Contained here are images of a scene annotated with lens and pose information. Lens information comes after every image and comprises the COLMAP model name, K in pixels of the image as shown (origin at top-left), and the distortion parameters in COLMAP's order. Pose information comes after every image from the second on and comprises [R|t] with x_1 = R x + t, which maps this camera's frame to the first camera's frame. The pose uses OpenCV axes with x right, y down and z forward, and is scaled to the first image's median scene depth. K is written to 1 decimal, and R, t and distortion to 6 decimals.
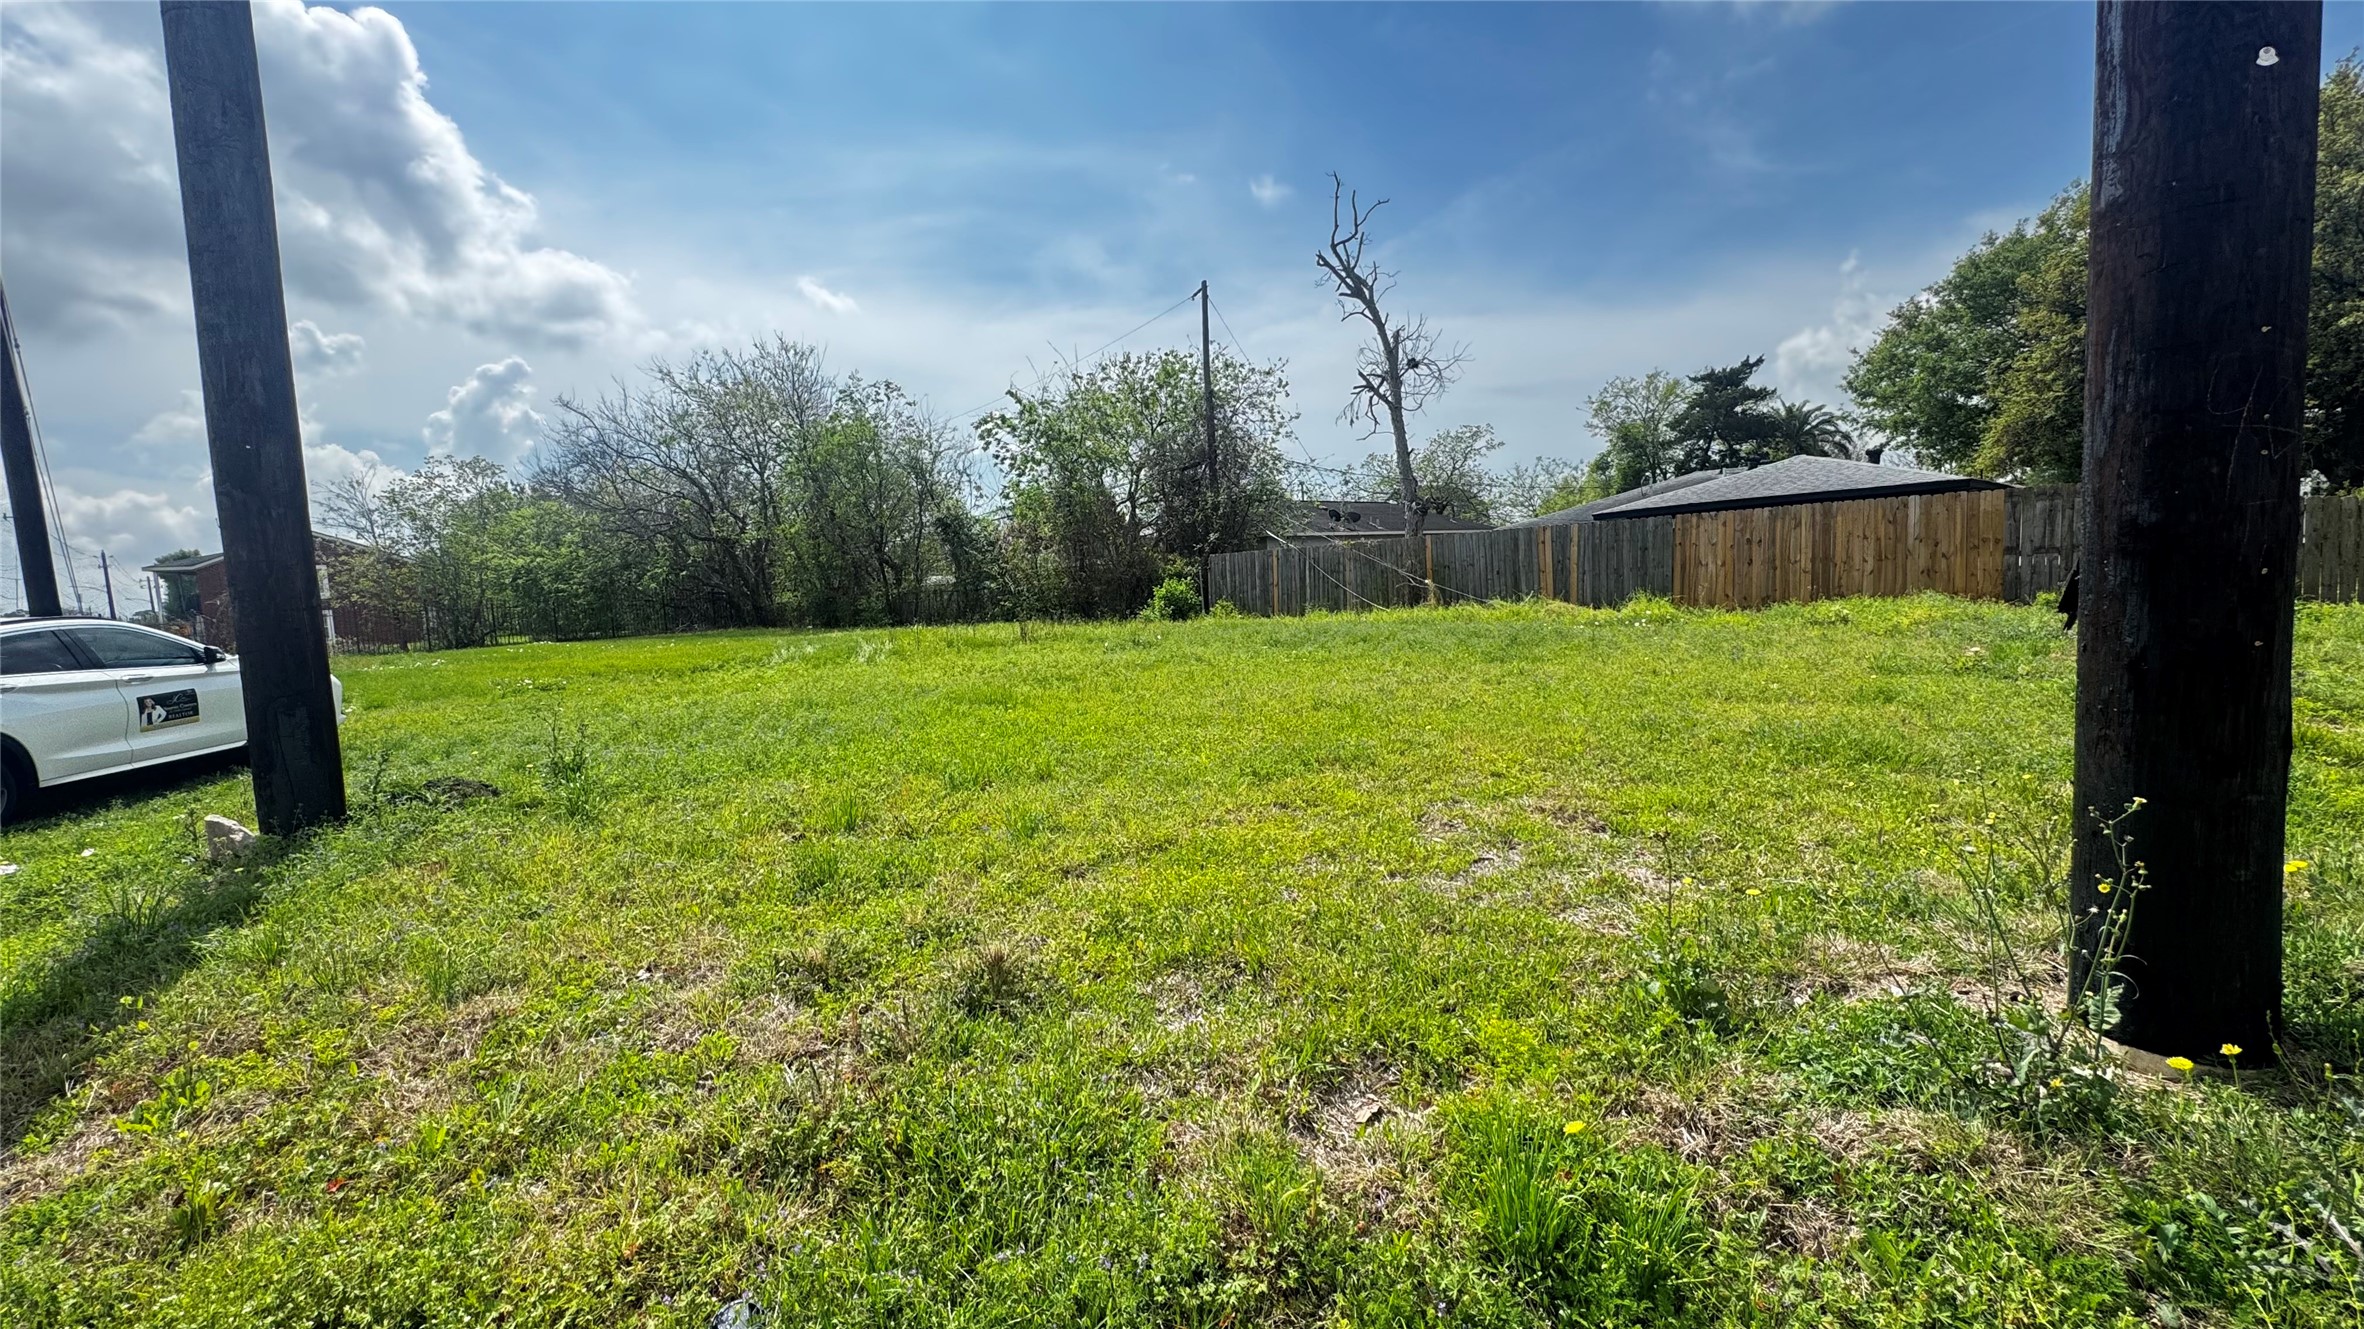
lens RADIAL K [[967.4, 0, 1182.0], [0, 967.4, 664.5], [0, 0, 1]] dist [0.006860, 0.000218]
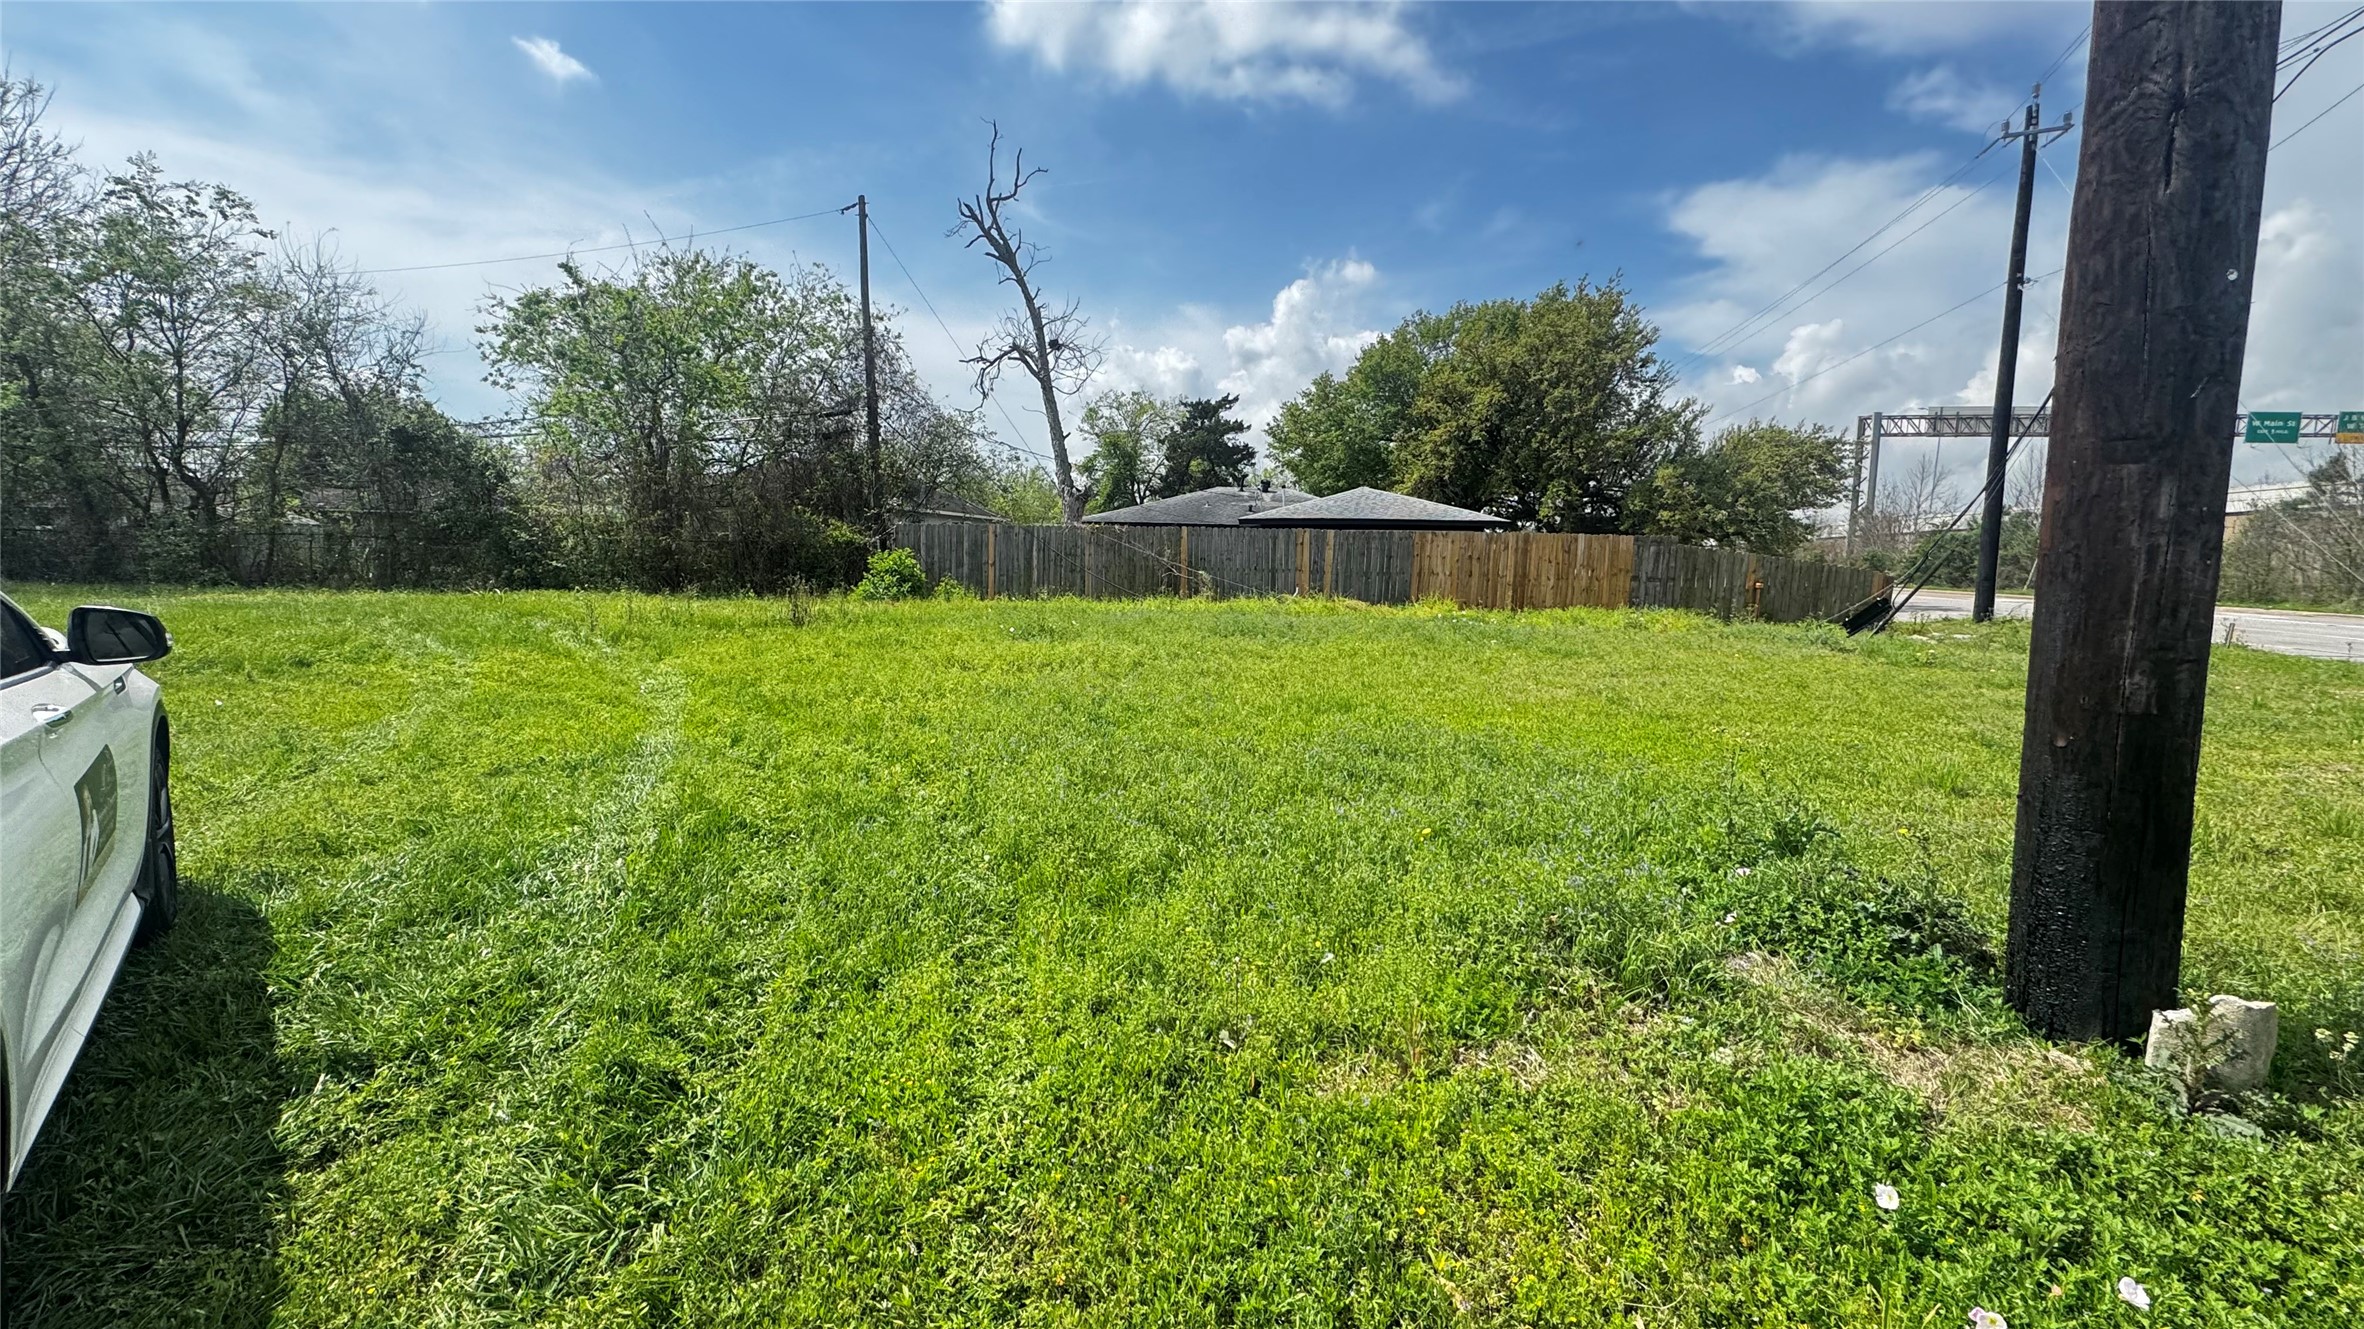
lens RADIAL K [[953.0, 0, 1182.0], [0, 953.0, 664.5], [0, 0, 1]] dist [-0.003710, 0.000595]
pose [[0.763338, -0.006761, 0.645964, -0.343917], [-0.005574, 0.999839, 0.017052, -0.005979], [-0.645975, -0.016616, 0.763178, 0.213230]]
